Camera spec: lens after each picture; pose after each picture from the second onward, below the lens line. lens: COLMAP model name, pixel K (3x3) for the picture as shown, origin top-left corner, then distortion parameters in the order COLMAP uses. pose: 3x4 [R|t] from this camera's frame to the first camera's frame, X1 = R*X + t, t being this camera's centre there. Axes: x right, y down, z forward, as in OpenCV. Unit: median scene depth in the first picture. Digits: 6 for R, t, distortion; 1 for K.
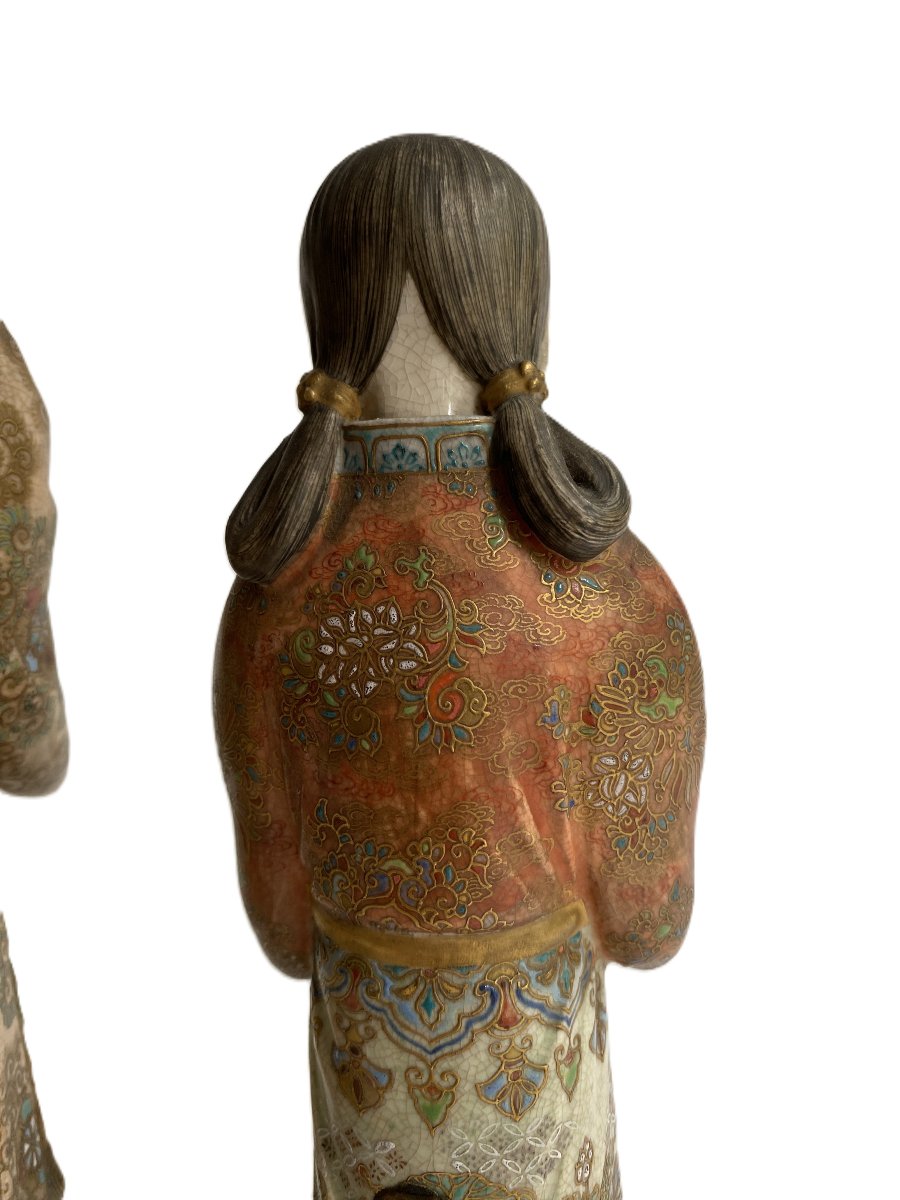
lens RADIAL K [[981.3, 0, 450.0], [0, 981.3, 600.0], [0, 0, 1]] dist [0.043233, -0.184294]
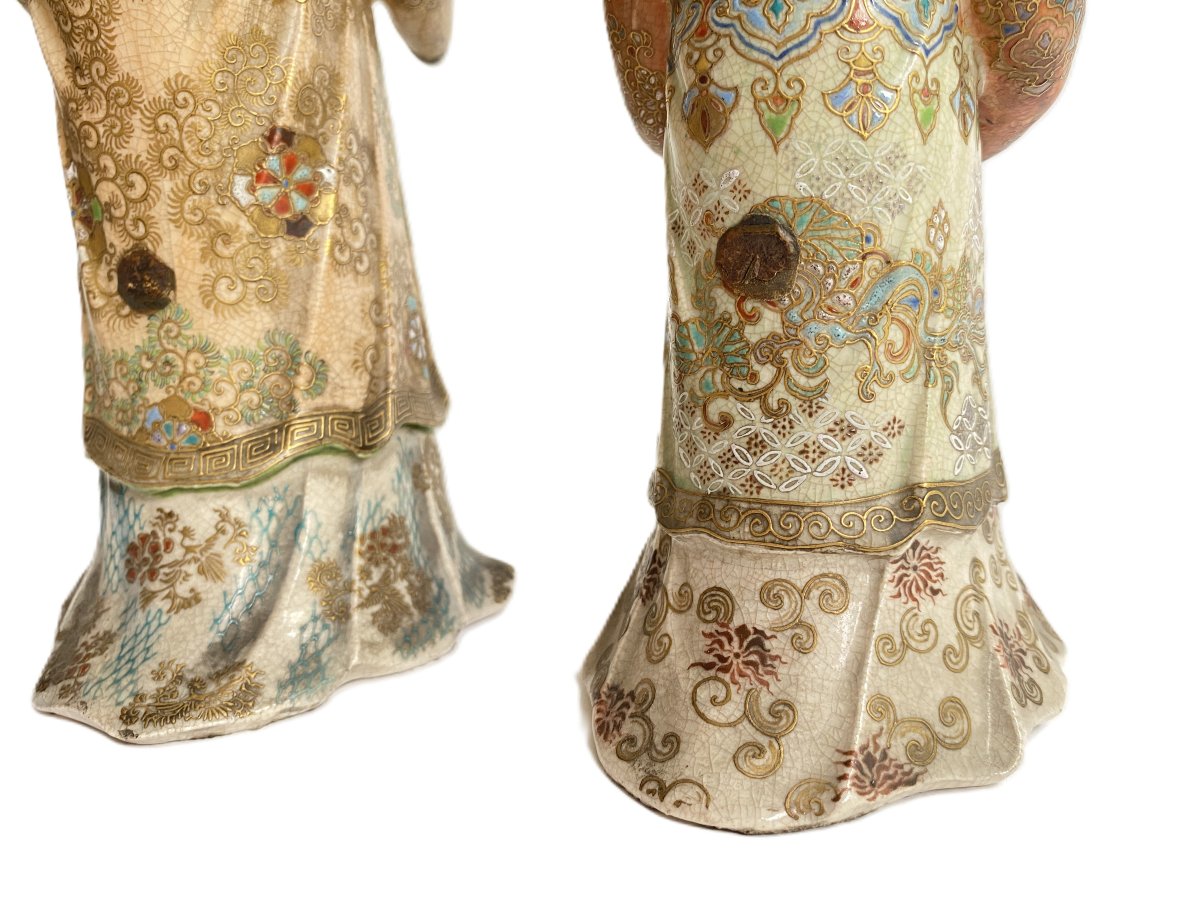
lens RADIAL K [[981.3, 0, 601.2], [0, 981.3, 429.1], [0, 0, 1]] dist [0.043233, -0.184294]
pose [[0.965019, 0.047487, -0.257844, 0.081933], [-0.012321, 0.990588, 0.136324, 0.693257], [0.261891, -0.128378, 0.956521, -0.047886]]
